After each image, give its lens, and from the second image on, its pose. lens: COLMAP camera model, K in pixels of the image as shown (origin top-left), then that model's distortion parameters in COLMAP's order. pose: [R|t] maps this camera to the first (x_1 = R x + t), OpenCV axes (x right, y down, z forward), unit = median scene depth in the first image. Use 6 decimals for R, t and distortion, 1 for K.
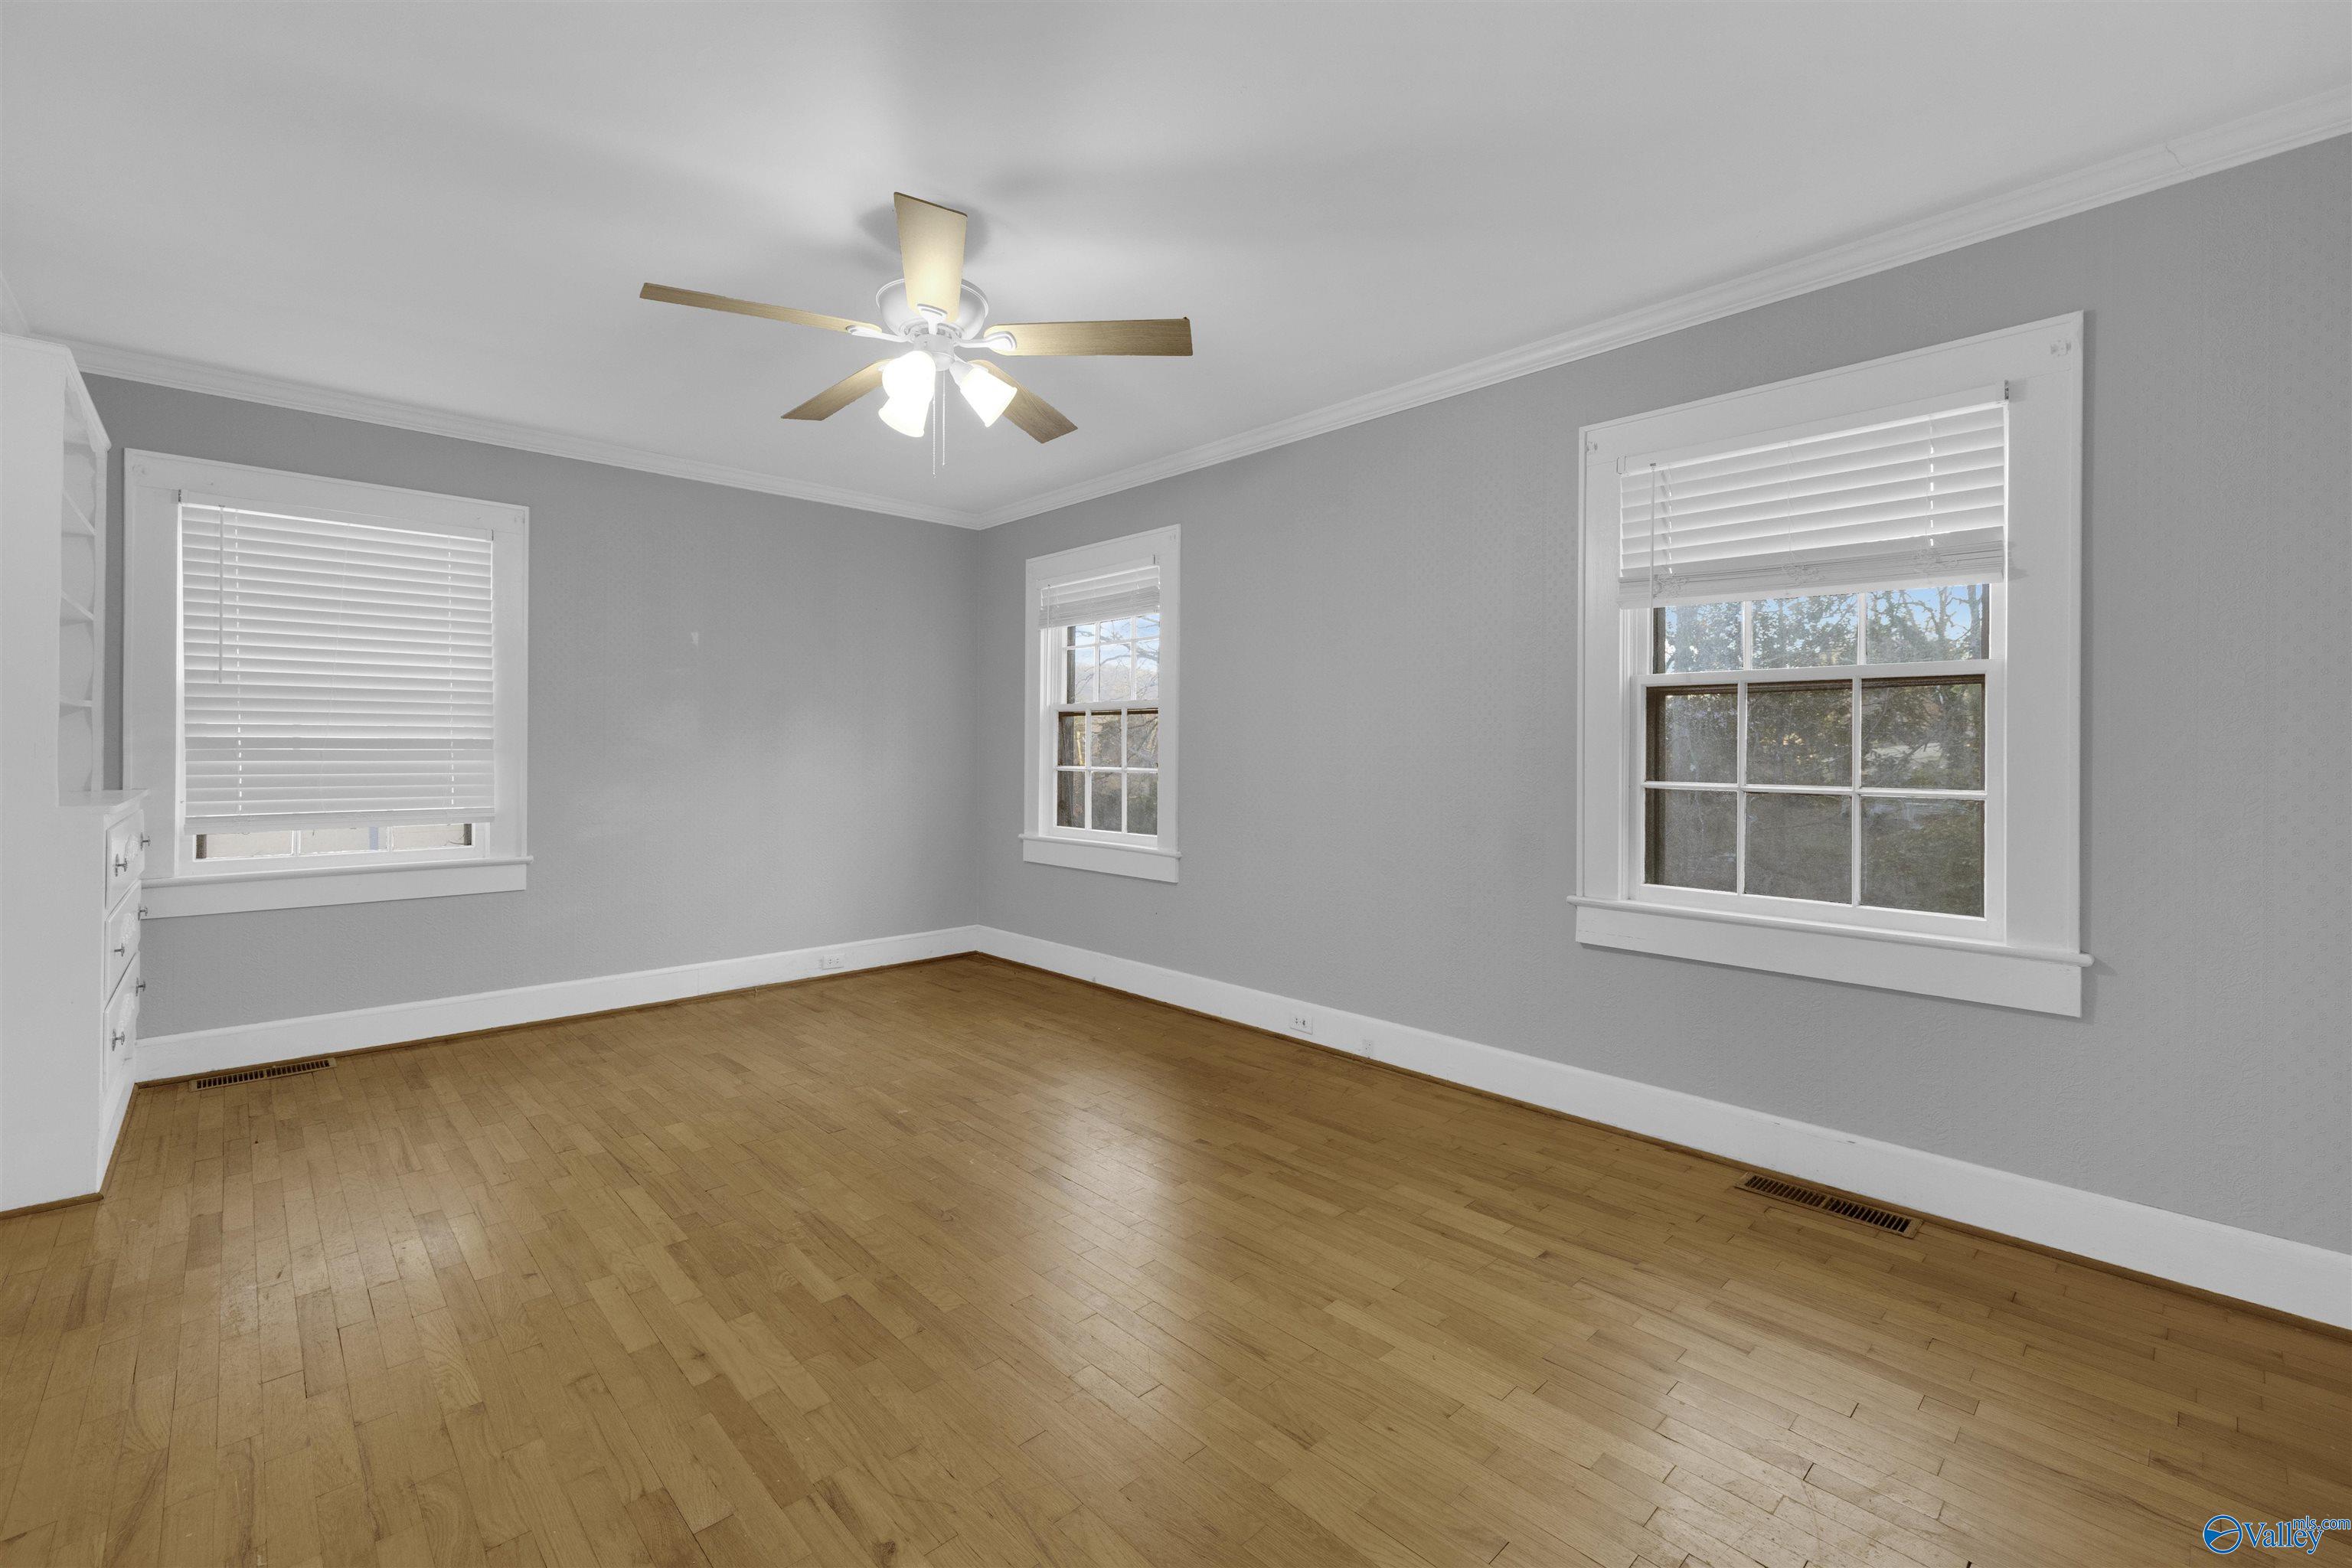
lens RADIAL K [[1054.3, 0, 1182.9], [0, 1054.3, 768.1], [0, 0, 1]] dist [-0.001641, -0.000269]
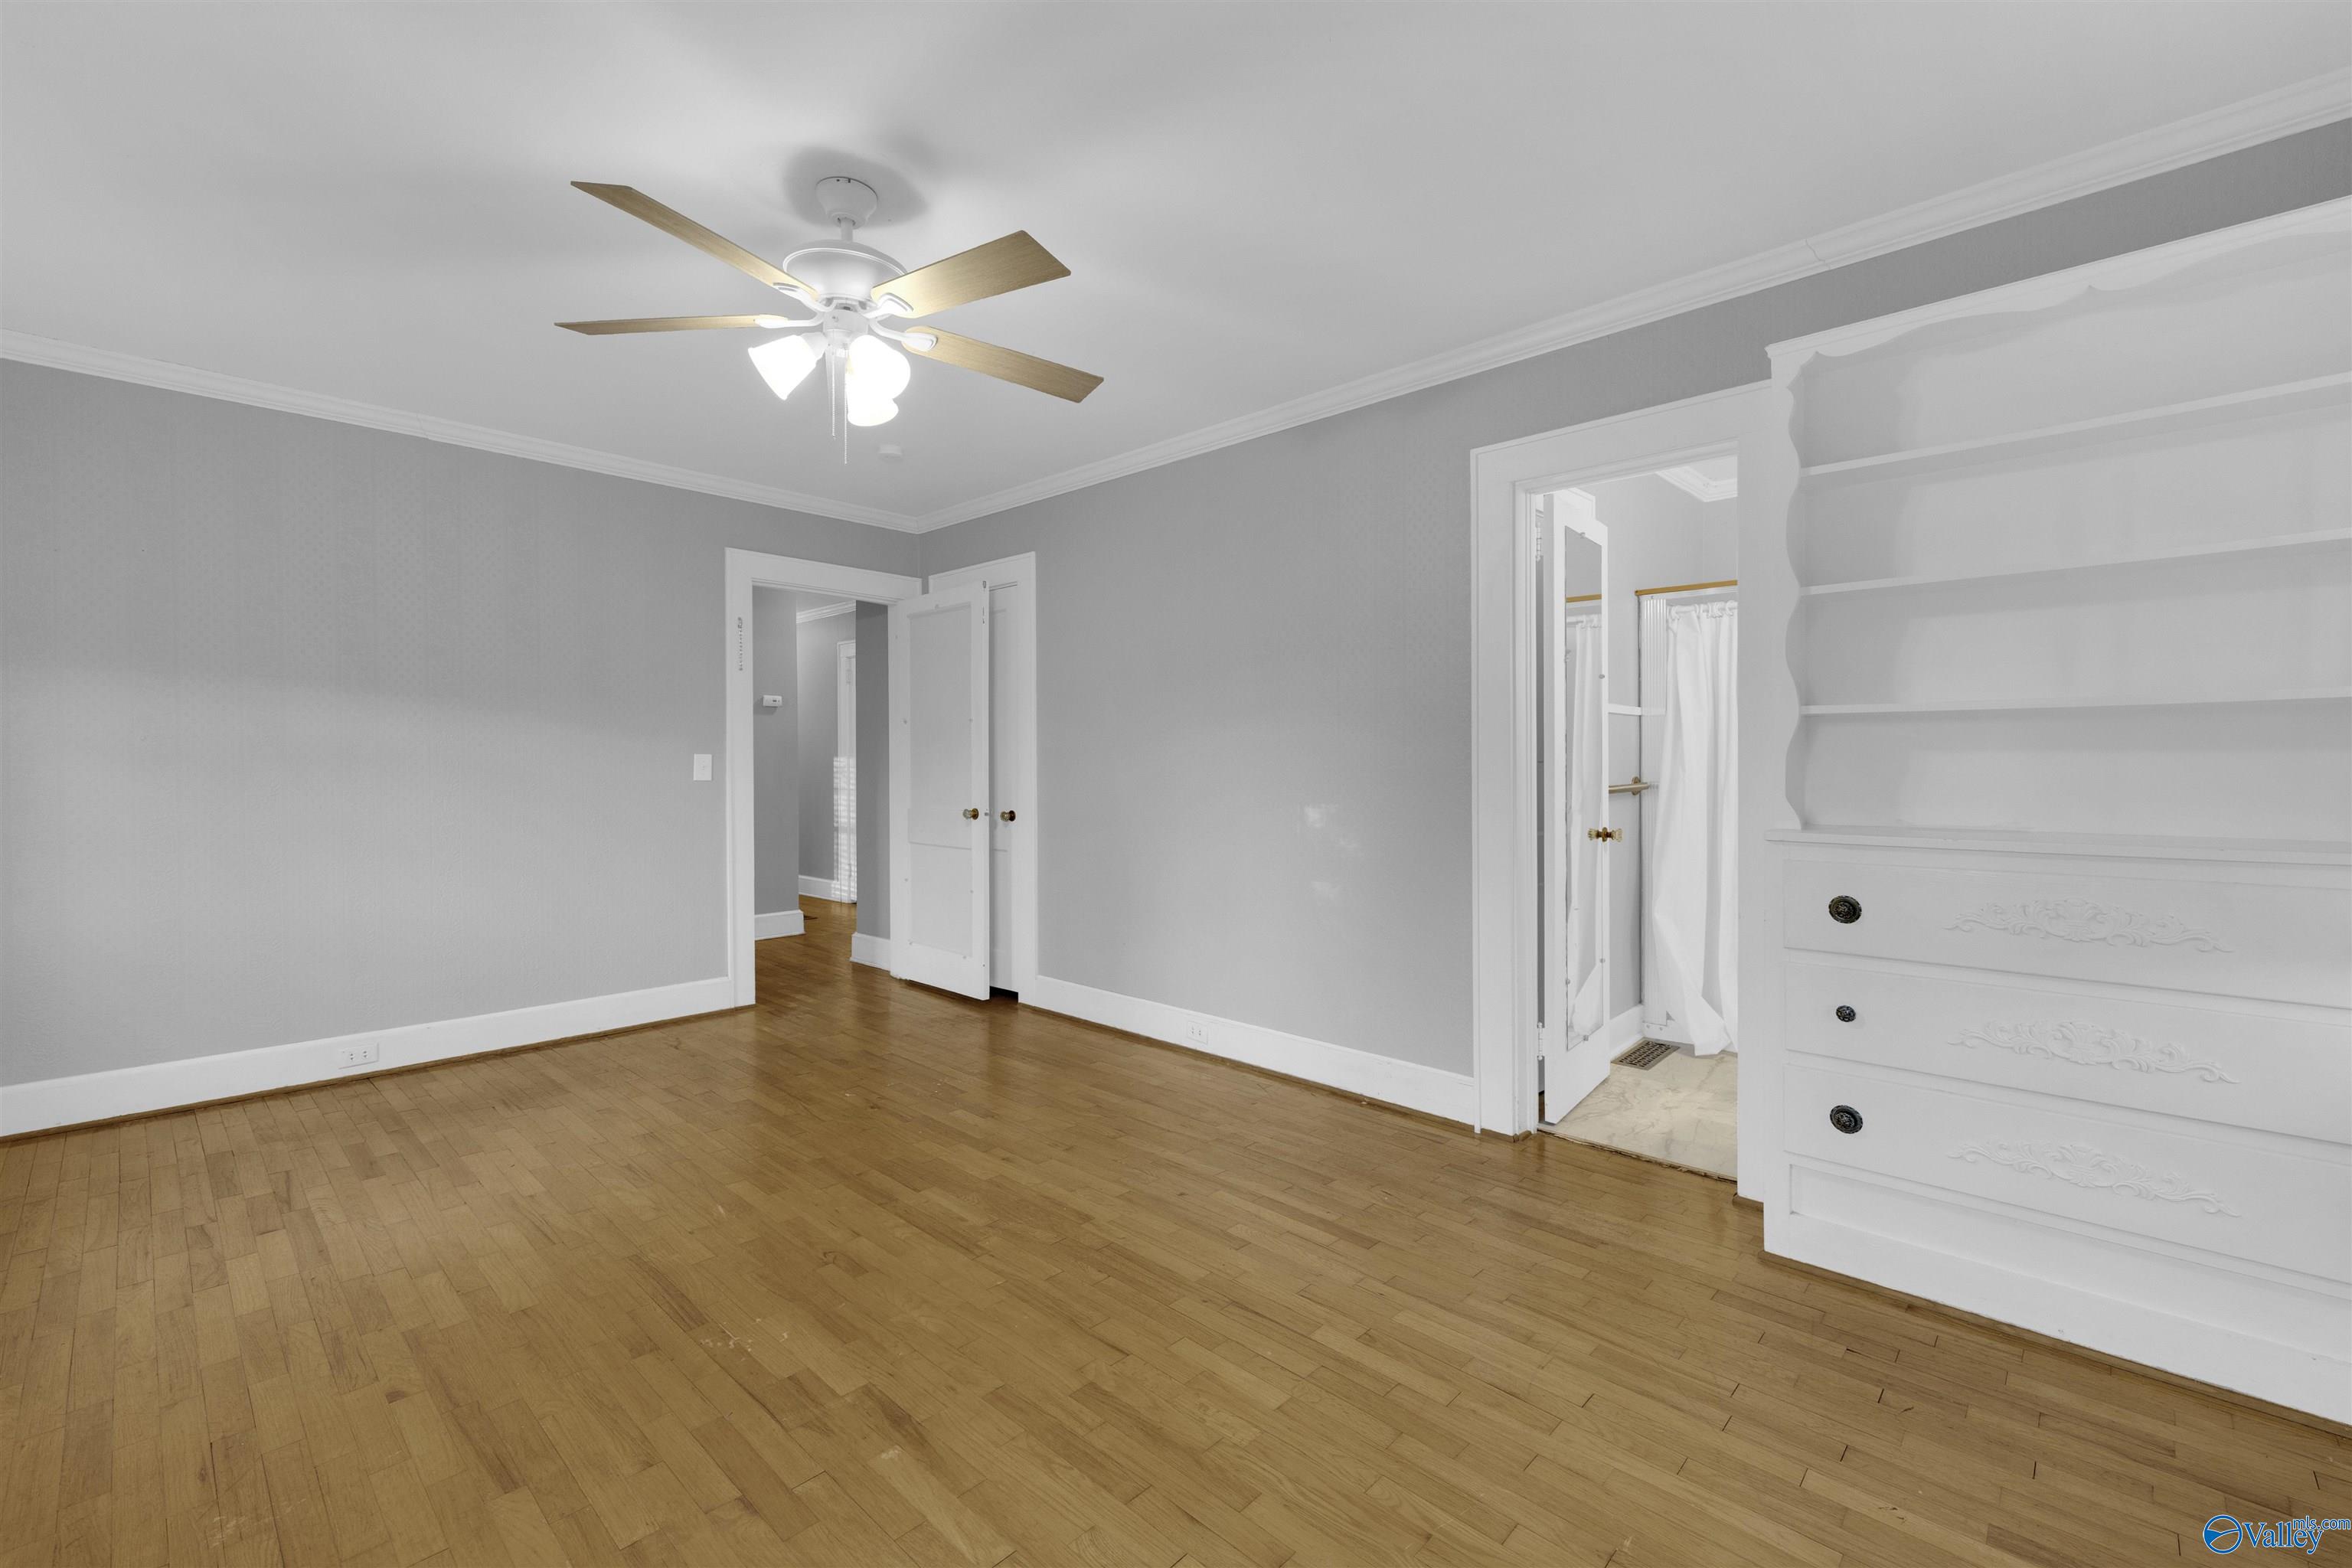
lens RADIAL K [[996.4, 0, 1184.6], [0, 996.4, 759.3], [0, 0, 1]] dist [0.002113, 0.000251]
pose [[-0.997726, -0.005195, -0.067196, -0.419456], [-0.006236, 0.999864, 0.015291, -0.034670], [0.067107, 0.015675, -0.997623, 1.670554]]
